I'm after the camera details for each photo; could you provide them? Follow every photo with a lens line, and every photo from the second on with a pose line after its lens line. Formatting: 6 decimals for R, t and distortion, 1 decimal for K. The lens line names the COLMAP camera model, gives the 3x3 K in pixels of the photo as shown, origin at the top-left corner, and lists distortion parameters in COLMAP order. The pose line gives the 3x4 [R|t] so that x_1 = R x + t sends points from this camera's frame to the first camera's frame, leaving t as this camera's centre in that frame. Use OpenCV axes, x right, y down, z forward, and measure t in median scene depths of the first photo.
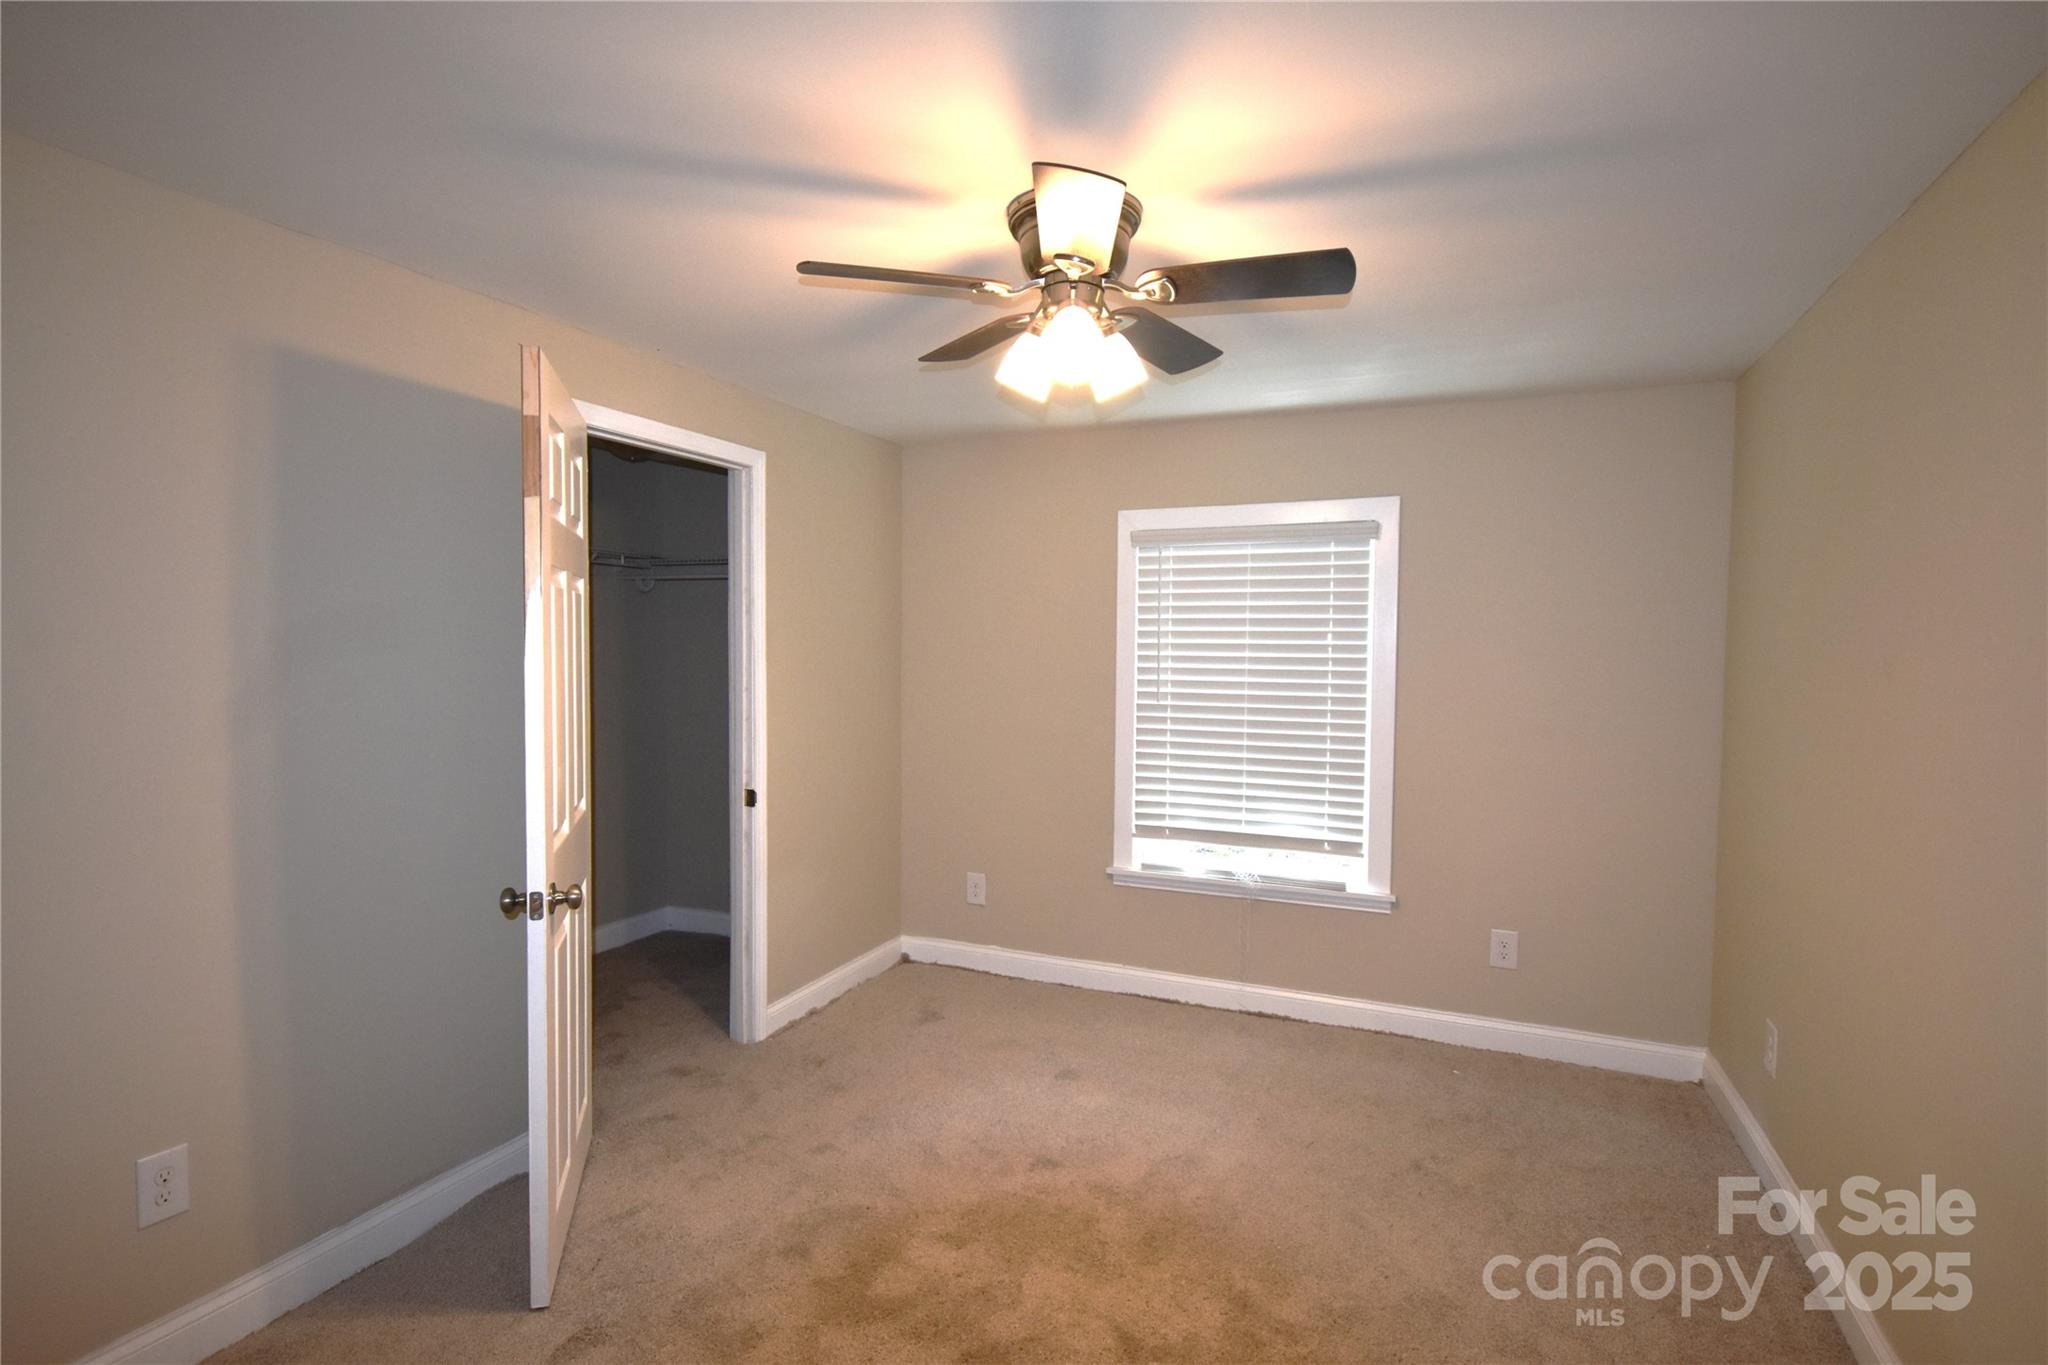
lens RADIAL K [[1016.1, 0, 1037.5], [0, 1016.1, 679.8], [0, 0, 1]] dist [0.006026, -0.015581]
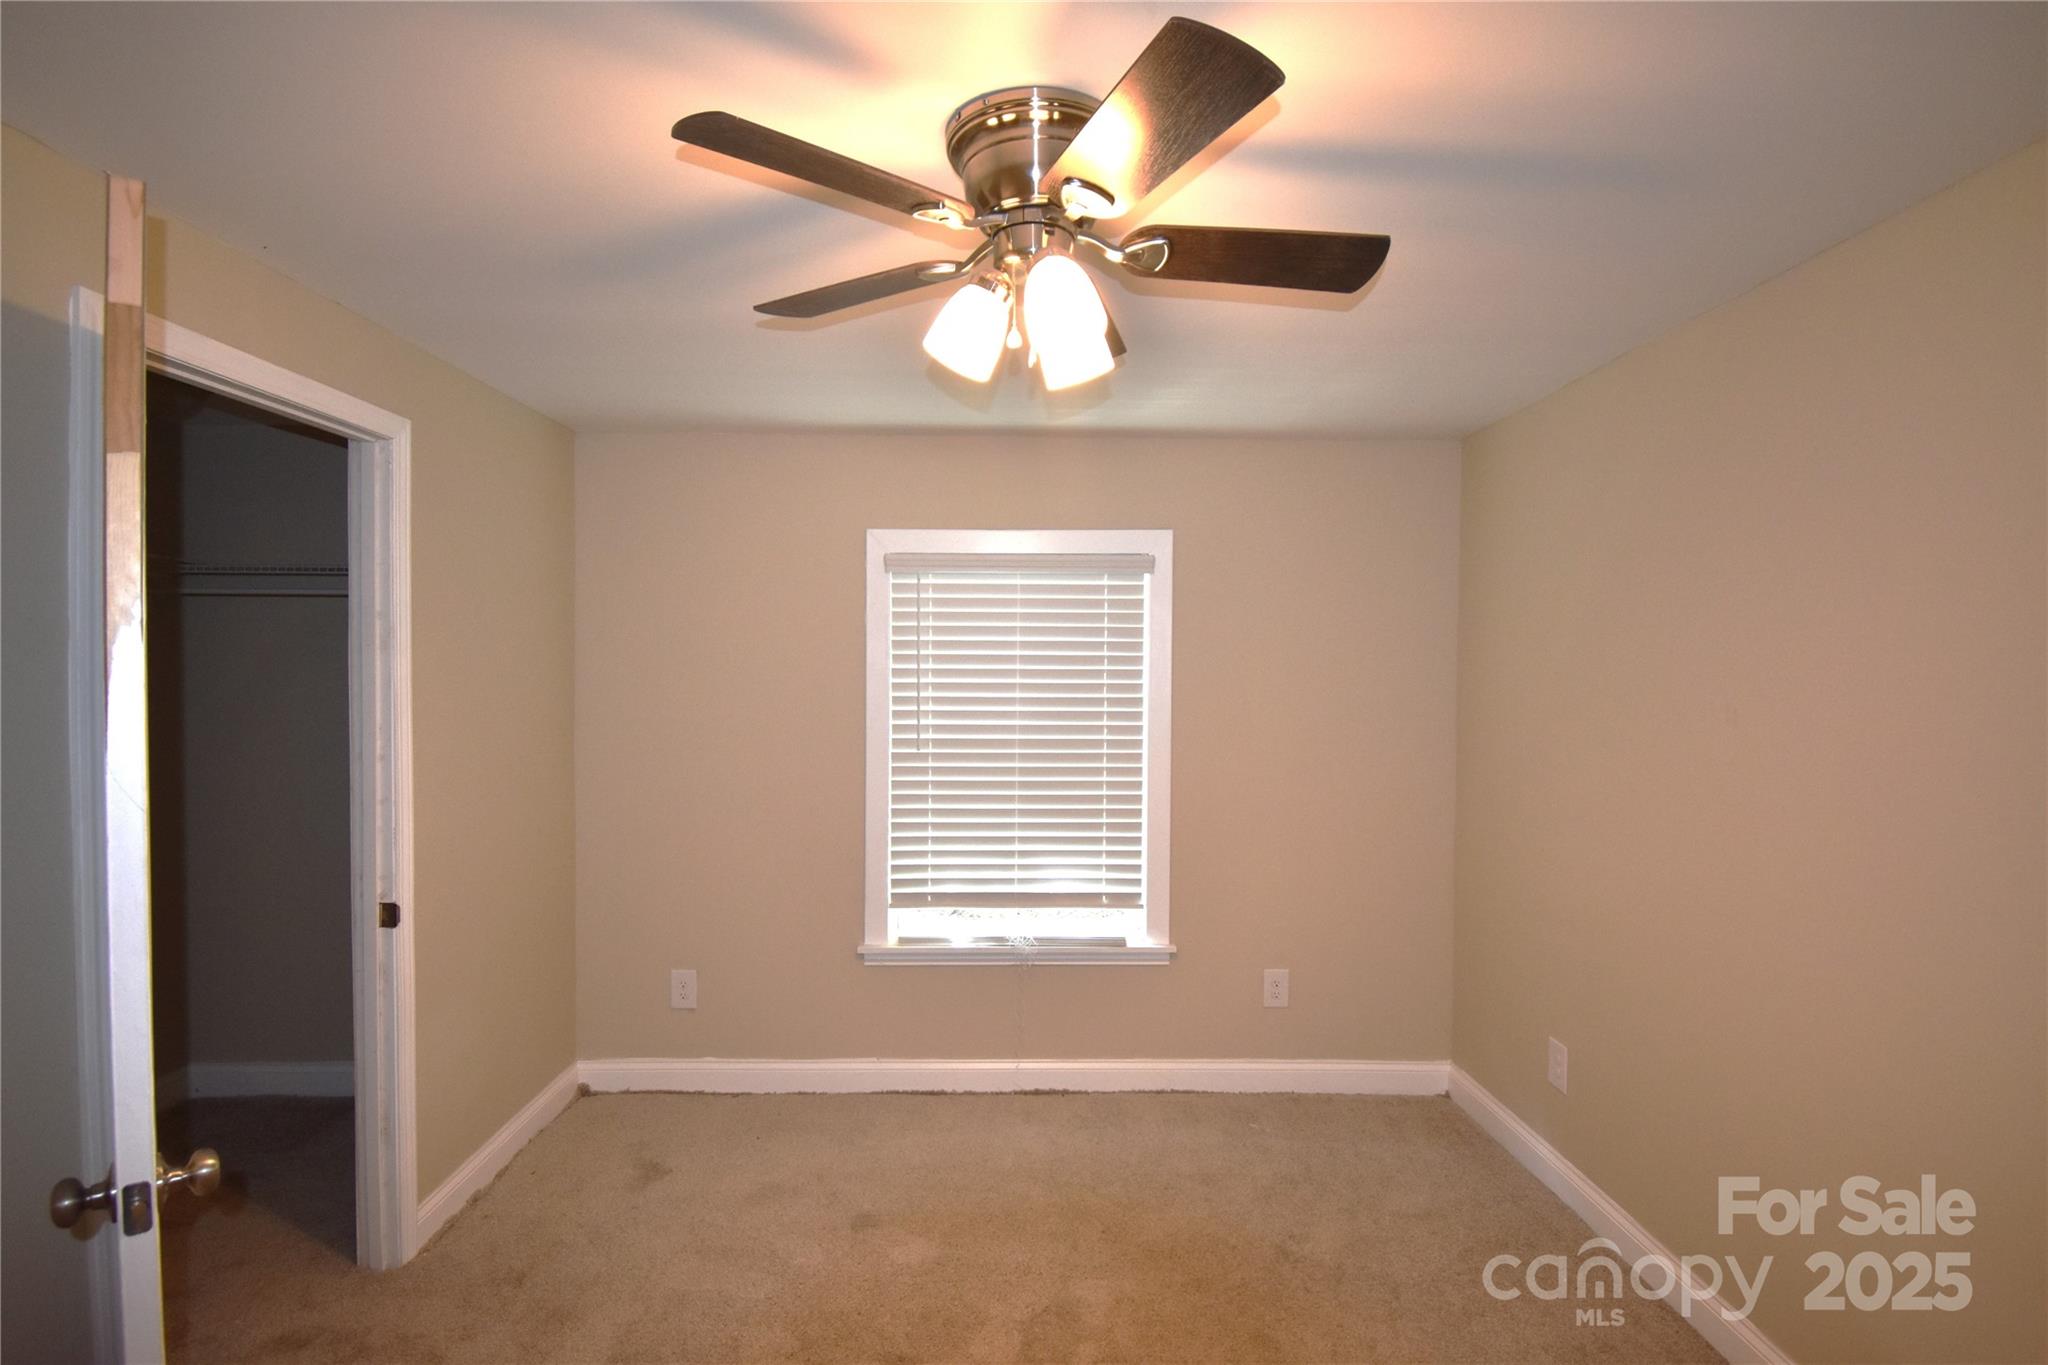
lens RADIAL K [[1016.1, 0, 1041.4], [0, 1016.1, 682.6], [0, 0, 1]] dist [0.006026, -0.015581]
pose [[0.911174, -0.008644, 0.411930, -0.155841], [0.016121, 0.999762, -0.014679, -0.023601], [-0.411706, 0.020015, 0.911097, 0.176356]]
